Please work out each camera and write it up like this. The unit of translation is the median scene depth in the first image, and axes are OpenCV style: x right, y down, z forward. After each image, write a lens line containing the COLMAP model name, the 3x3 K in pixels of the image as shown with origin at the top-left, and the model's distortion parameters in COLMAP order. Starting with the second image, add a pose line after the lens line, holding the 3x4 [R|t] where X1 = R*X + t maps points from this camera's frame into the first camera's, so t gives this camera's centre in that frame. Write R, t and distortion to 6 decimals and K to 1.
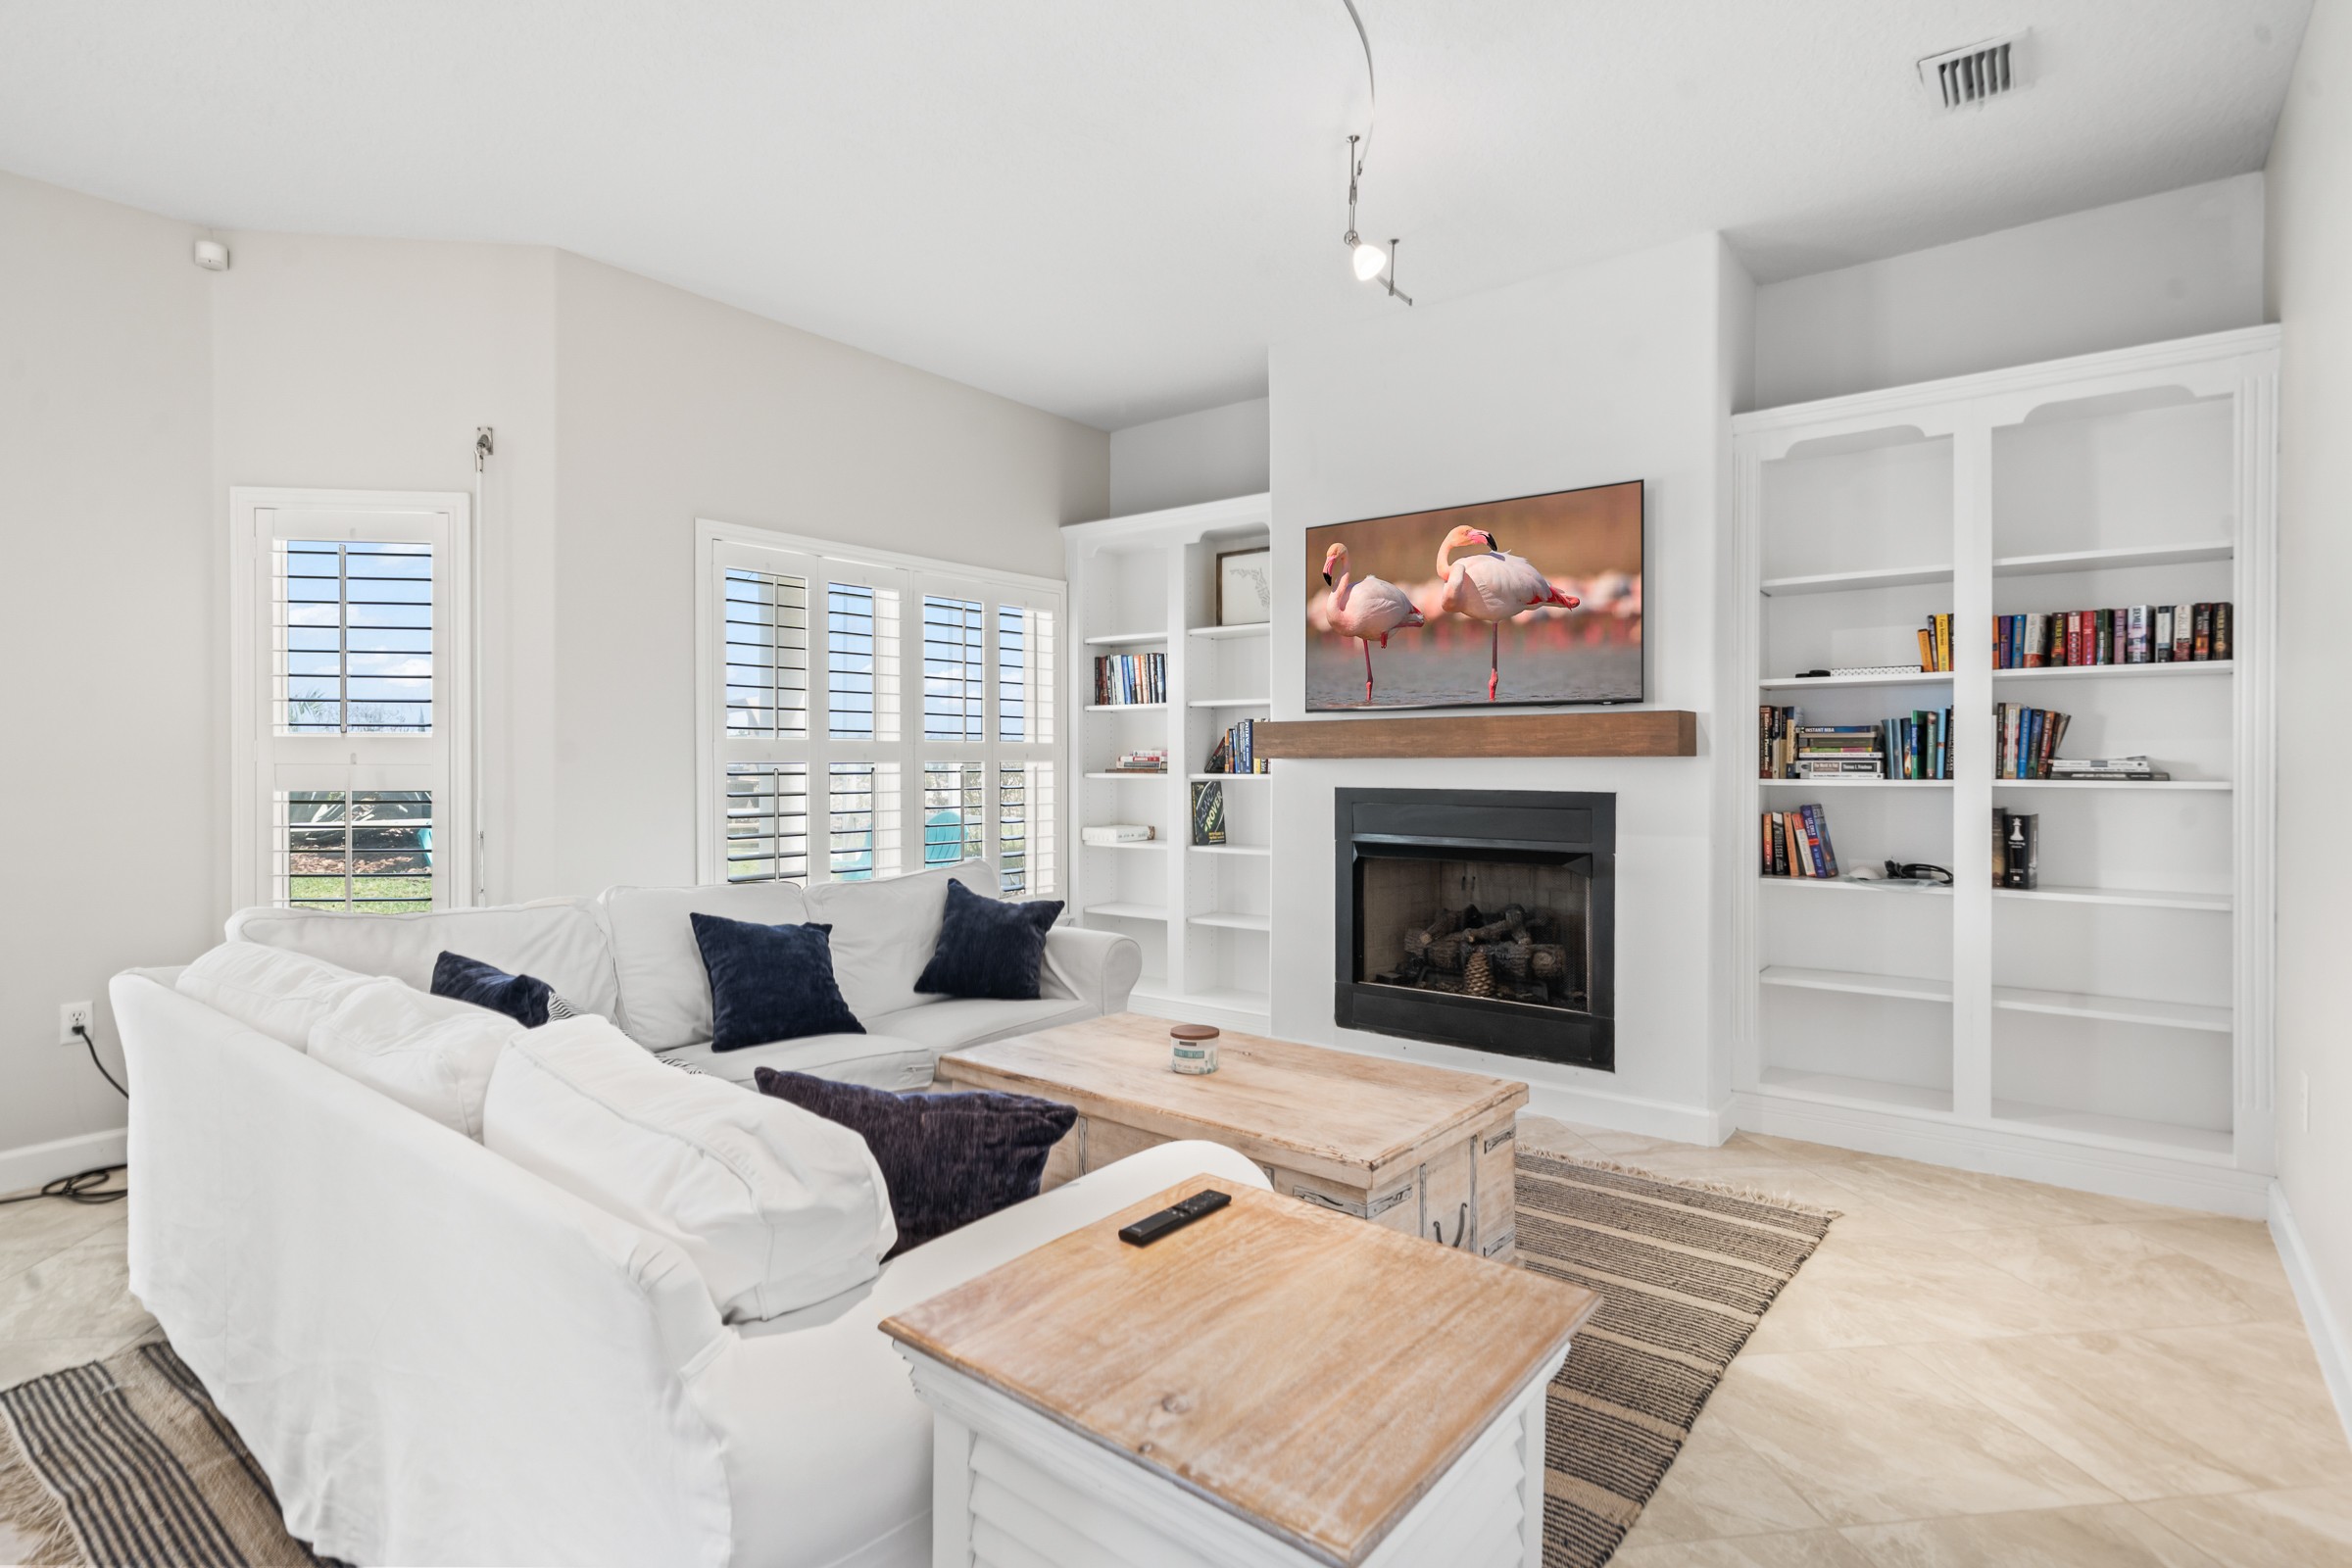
lens RADIAL K [[1163.2, 0, 1174.1], [0, 1163.2, 778.2], [0, 0, 1]] dist [-0.004097, -0.000261]
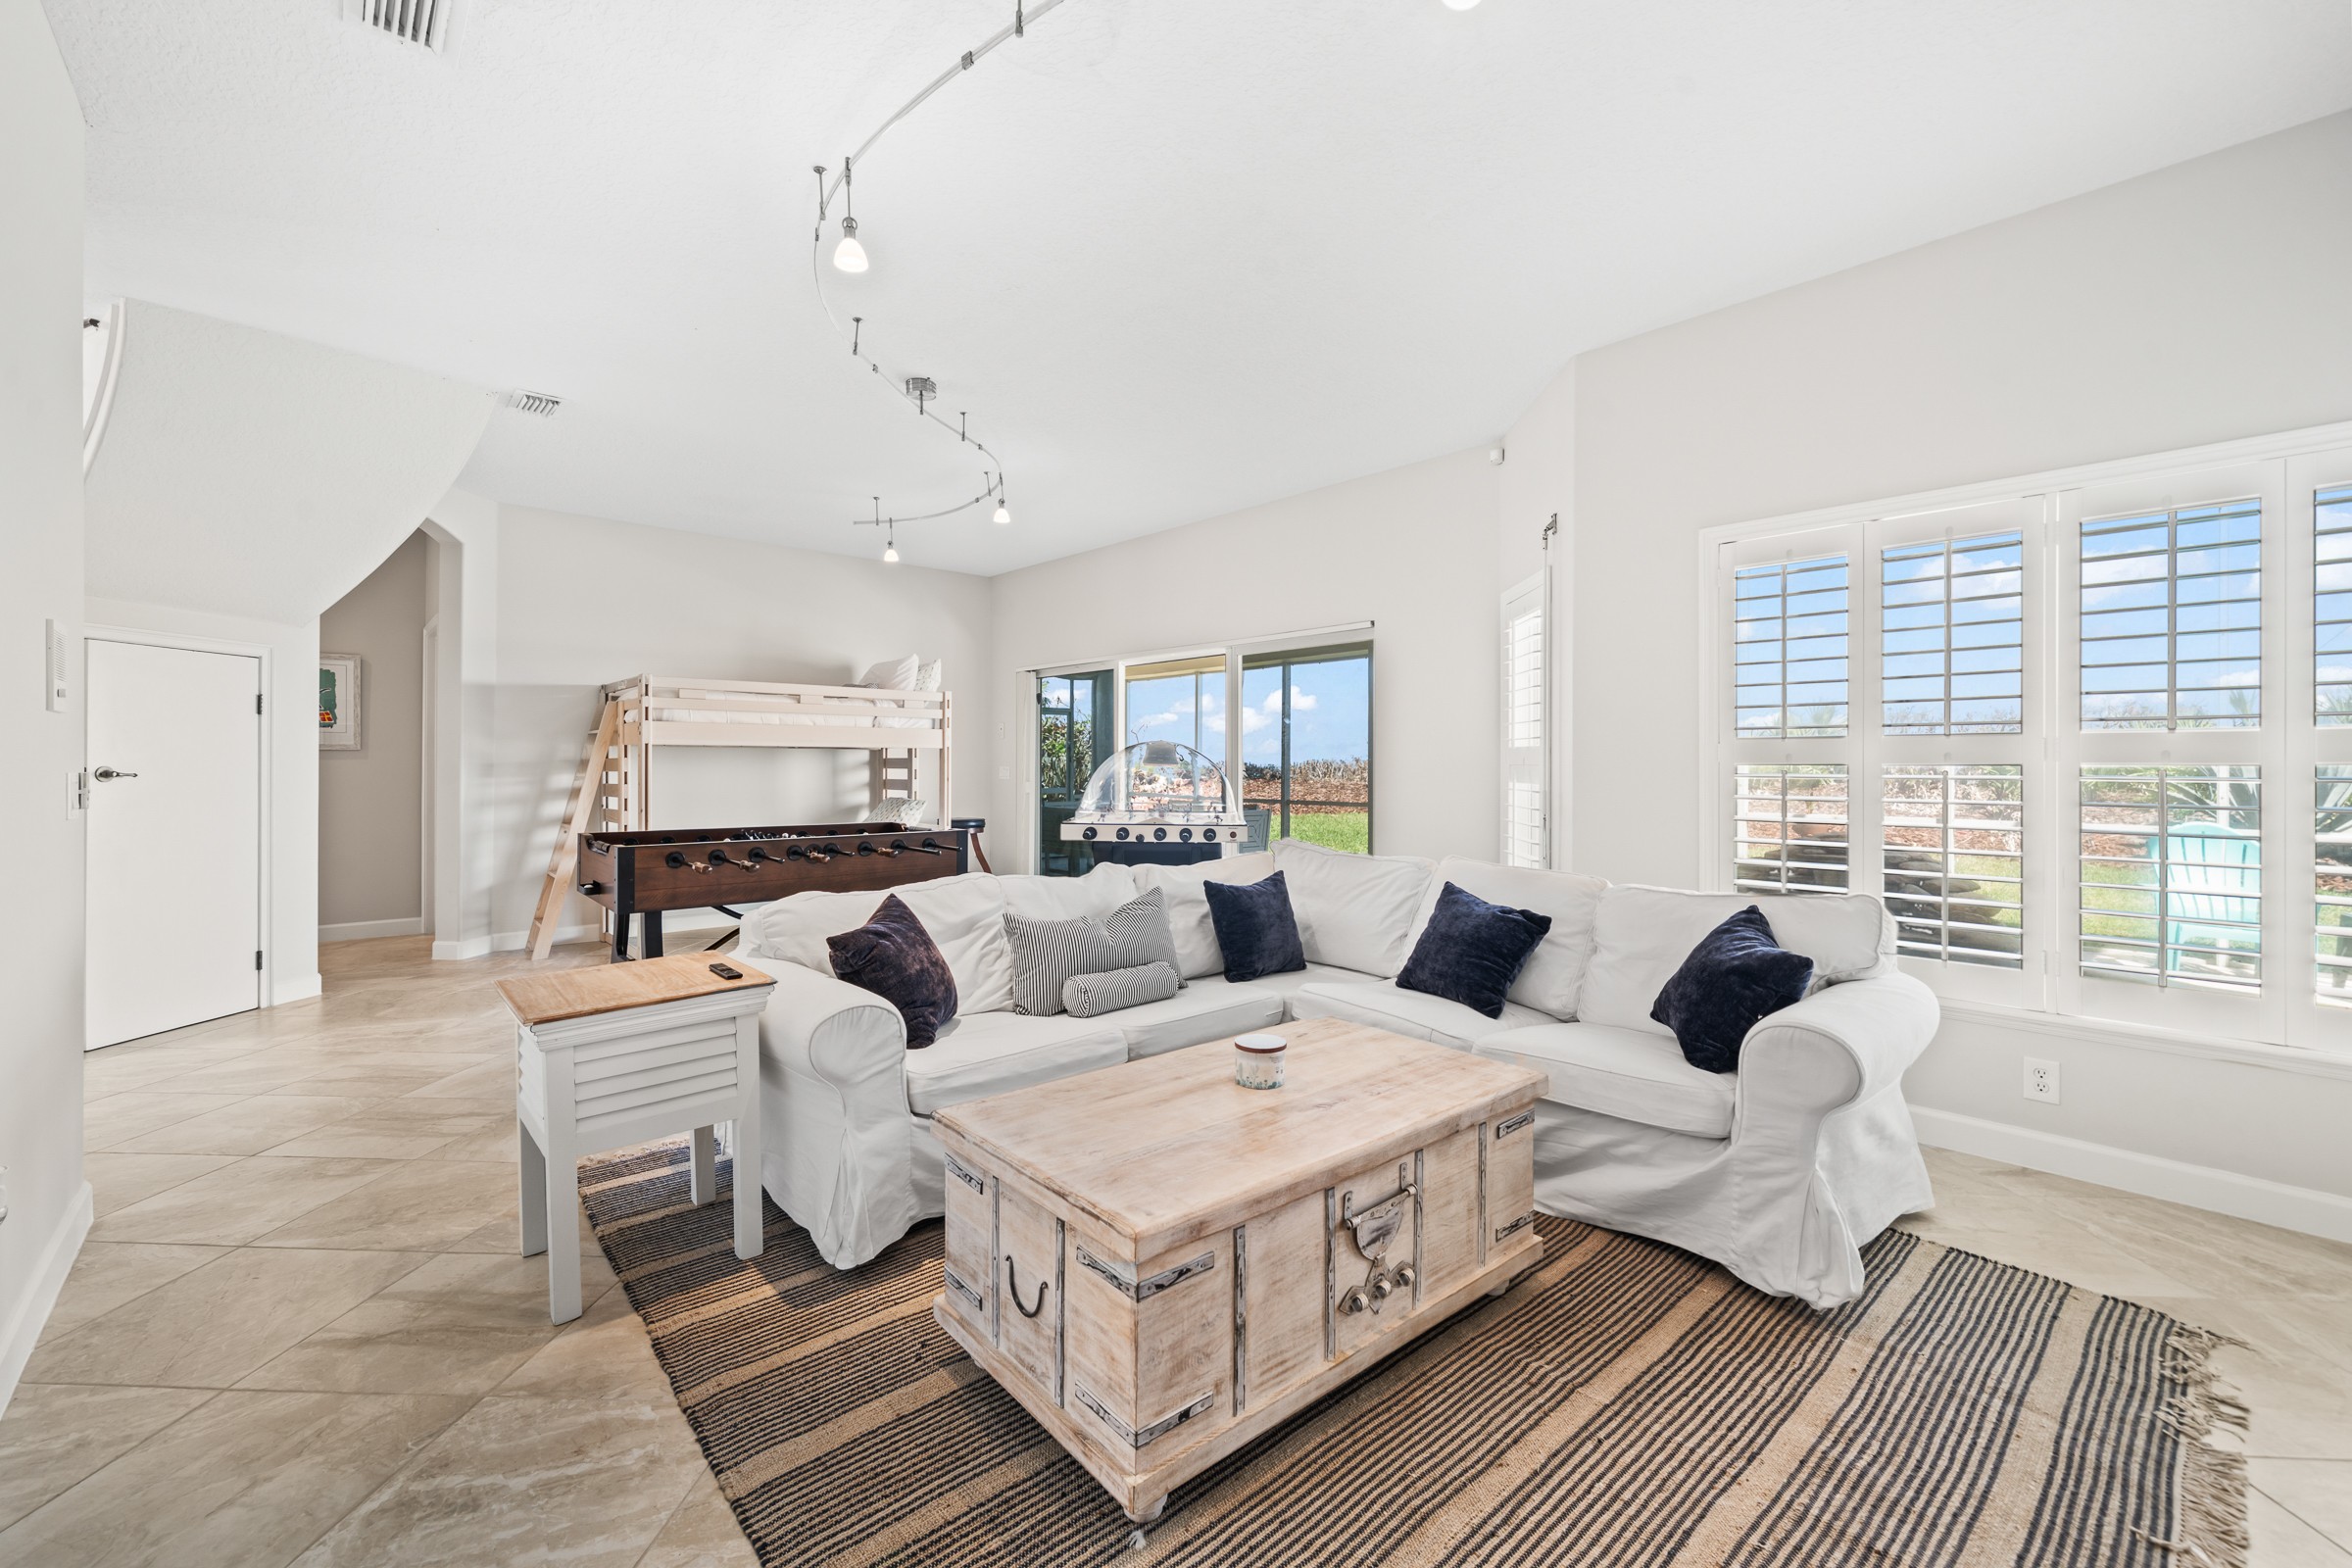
lens RADIAL K [[951.9, 0, 1170.2], [0, 951.9, 771.3], [0, 0, 1]] dist [0.002521, 0.000145]
pose [[-0.181722, 0.003684, -0.983343, 0.896288], [-0.005201, 0.999975, 0.004708, -0.010418], [0.983336, 0.005970, -0.181698, 1.190069]]
